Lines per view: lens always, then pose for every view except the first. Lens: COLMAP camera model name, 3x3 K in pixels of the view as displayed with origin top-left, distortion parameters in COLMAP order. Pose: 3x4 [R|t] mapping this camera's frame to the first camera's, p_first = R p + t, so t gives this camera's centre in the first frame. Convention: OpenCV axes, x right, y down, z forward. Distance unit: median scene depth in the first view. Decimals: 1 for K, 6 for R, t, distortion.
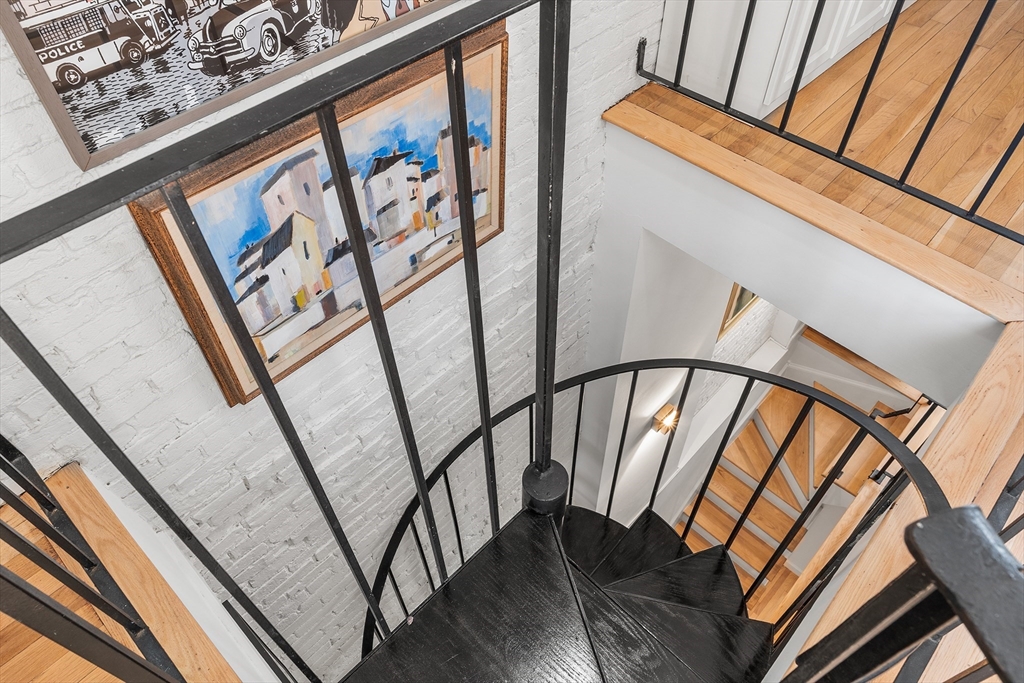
lens RADIAL K [[688.9, 0, 515.9], [0, 688.9, 314.4], [0, 0, 1]] dist [-0.007154, 0.001082]
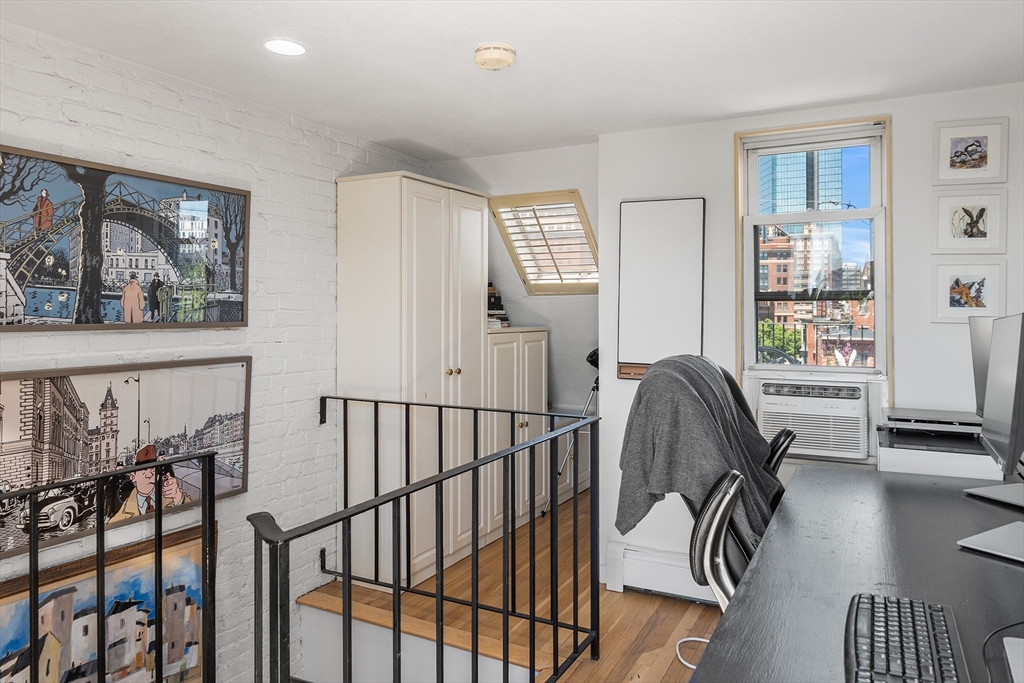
lens RADIAL K [[688.9, 0, 515.9], [0, 688.9, 314.4], [0, 0, 1]] dist [-0.007154, 0.001082]
pose [[0.961158, 0.011626, 0.275754, 0.233388], [0.201809, 0.651961, -0.730904, 0.674098], [-0.188278, 0.758164, 0.624291, -0.645244]]
